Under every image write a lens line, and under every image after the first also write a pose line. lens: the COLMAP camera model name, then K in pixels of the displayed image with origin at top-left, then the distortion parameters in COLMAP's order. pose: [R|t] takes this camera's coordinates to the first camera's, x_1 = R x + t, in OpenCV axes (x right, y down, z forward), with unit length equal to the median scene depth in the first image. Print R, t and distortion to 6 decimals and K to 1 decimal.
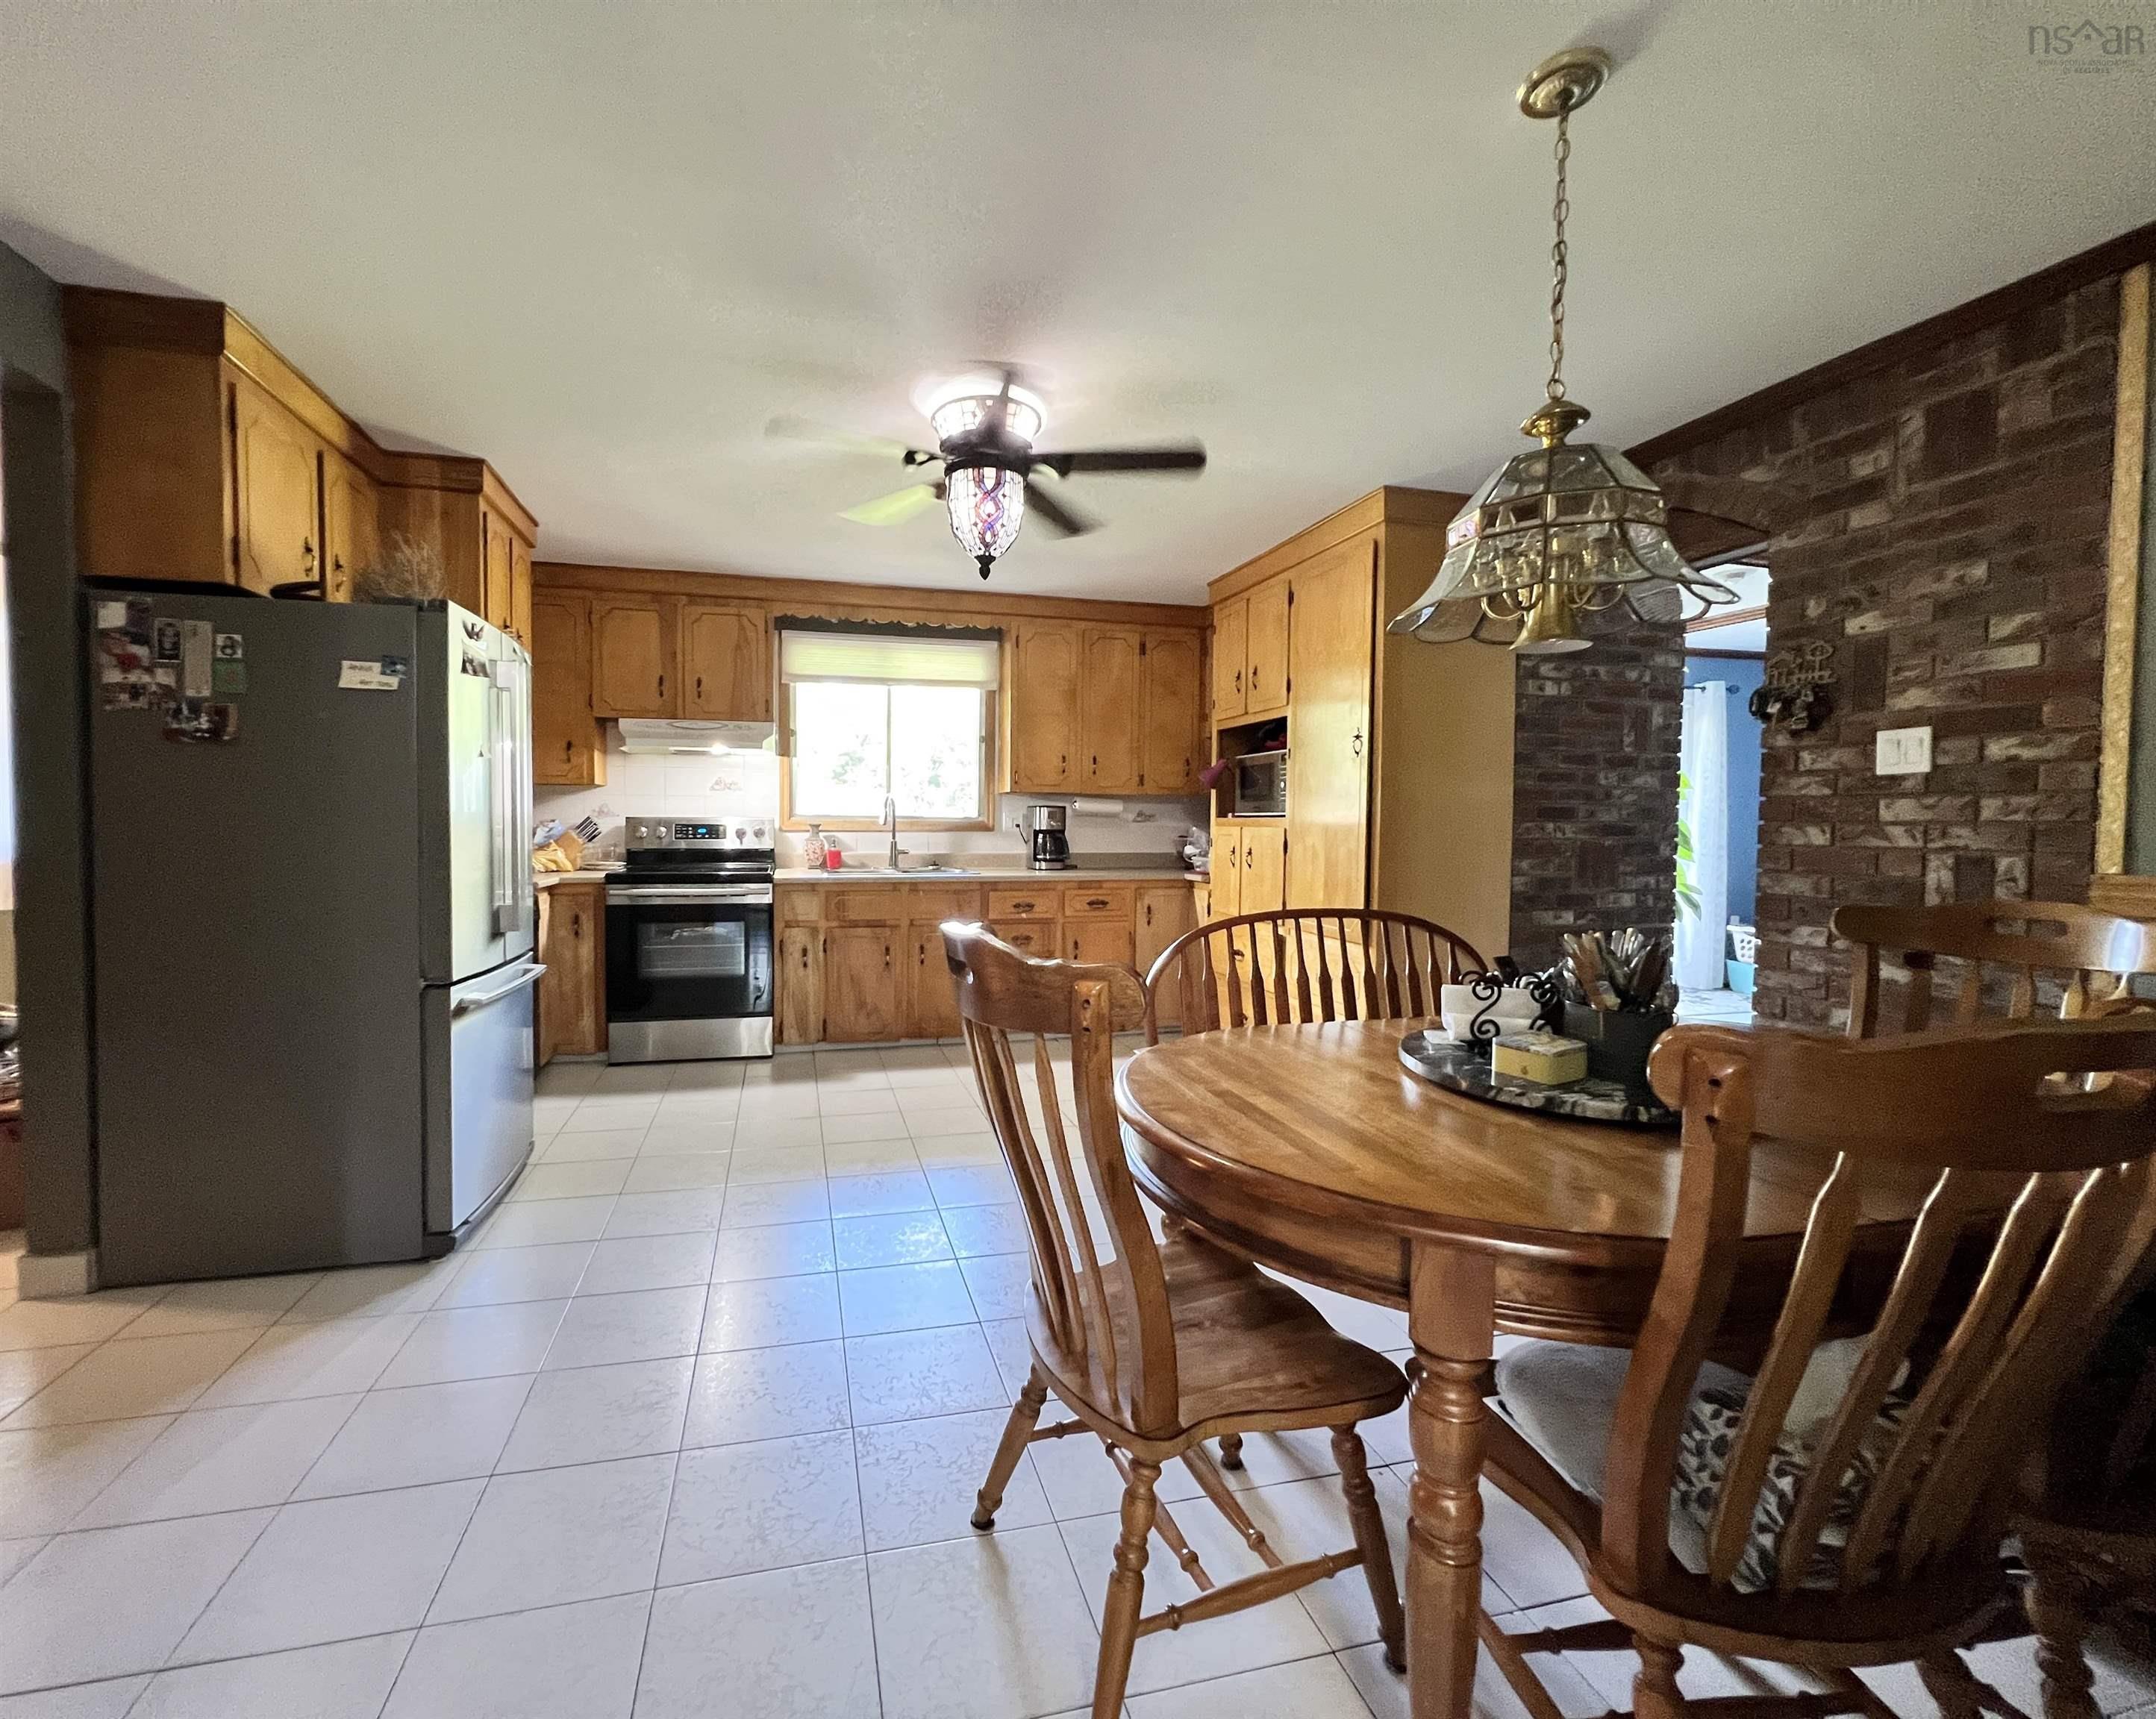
lens RADIAL K [[950.9, 0, 1011.6], [0, 950.9, 865.9], [0, 0, 1]] dist [-0.001781, 0.000346]
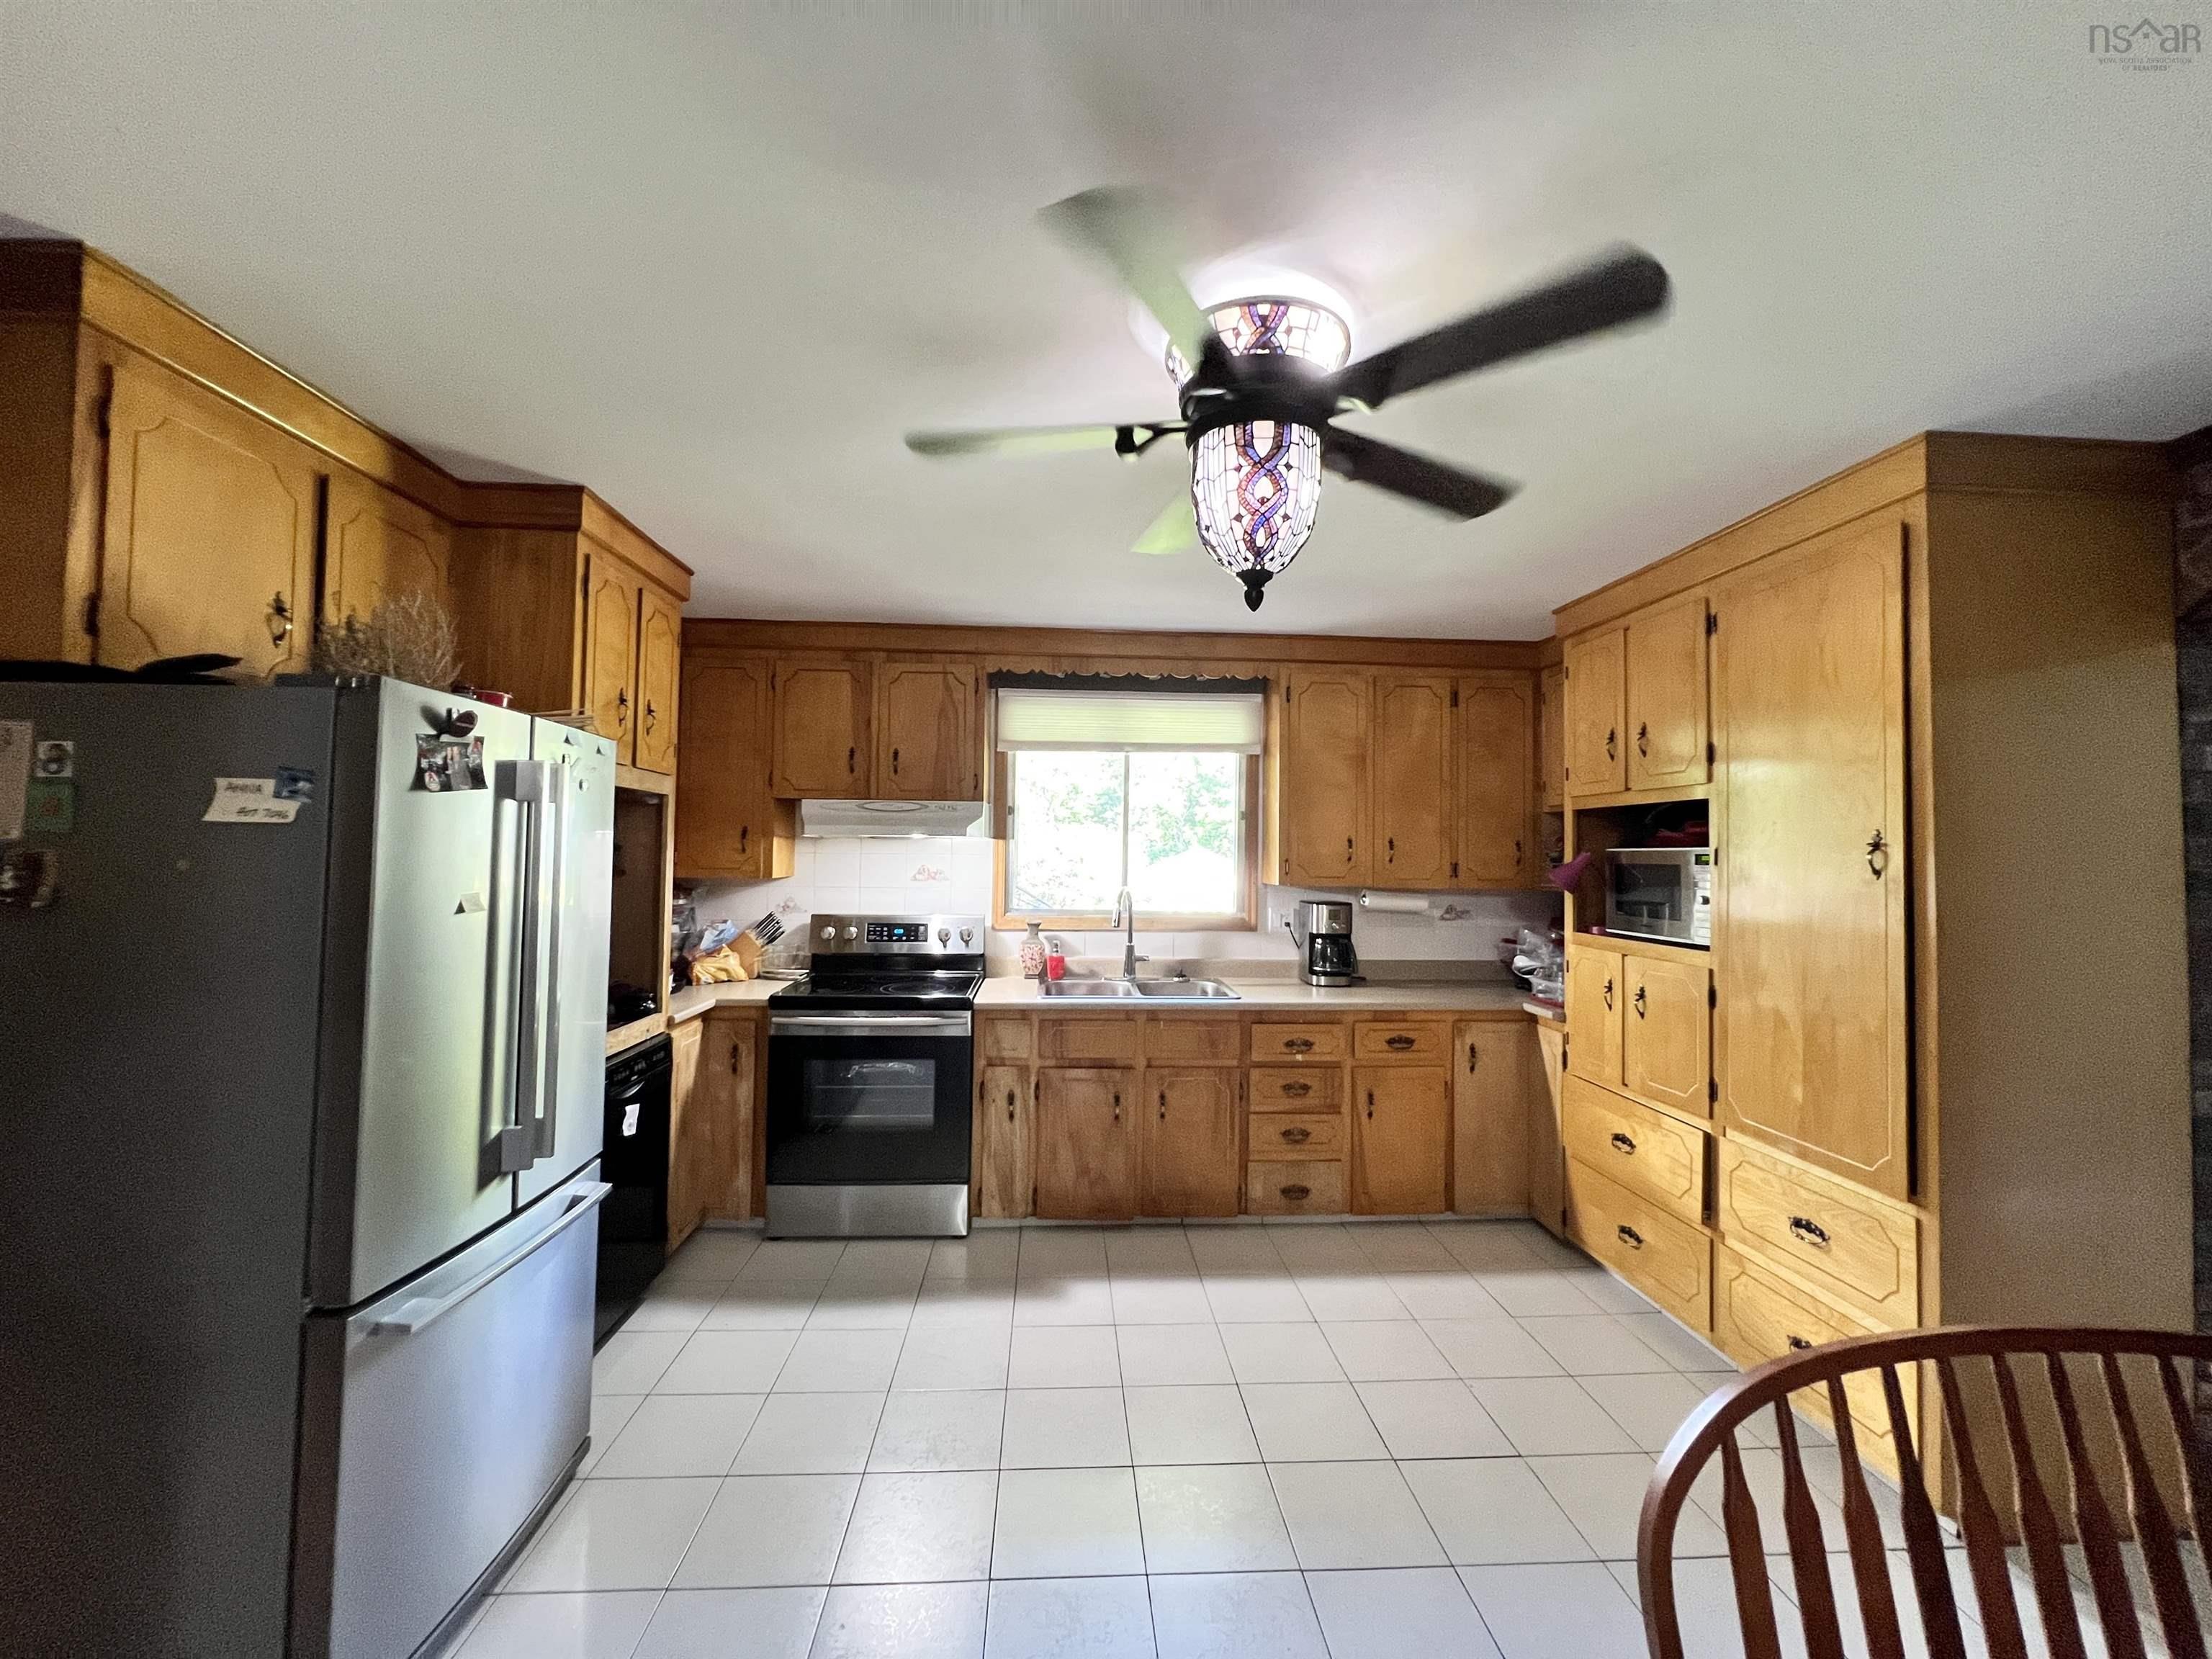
lens RADIAL K [[889.9, 0, 1105.4], [0, 889.9, 825.7], [0, 0, 1]] dist [0.000353, 0.000526]
pose [[0.984146, -0.000246, -0.177358, -0.013211], [-0.012512, 0.997411, -0.070813, -0.080240], [0.176916, 0.071909, 0.981596, 0.282952]]
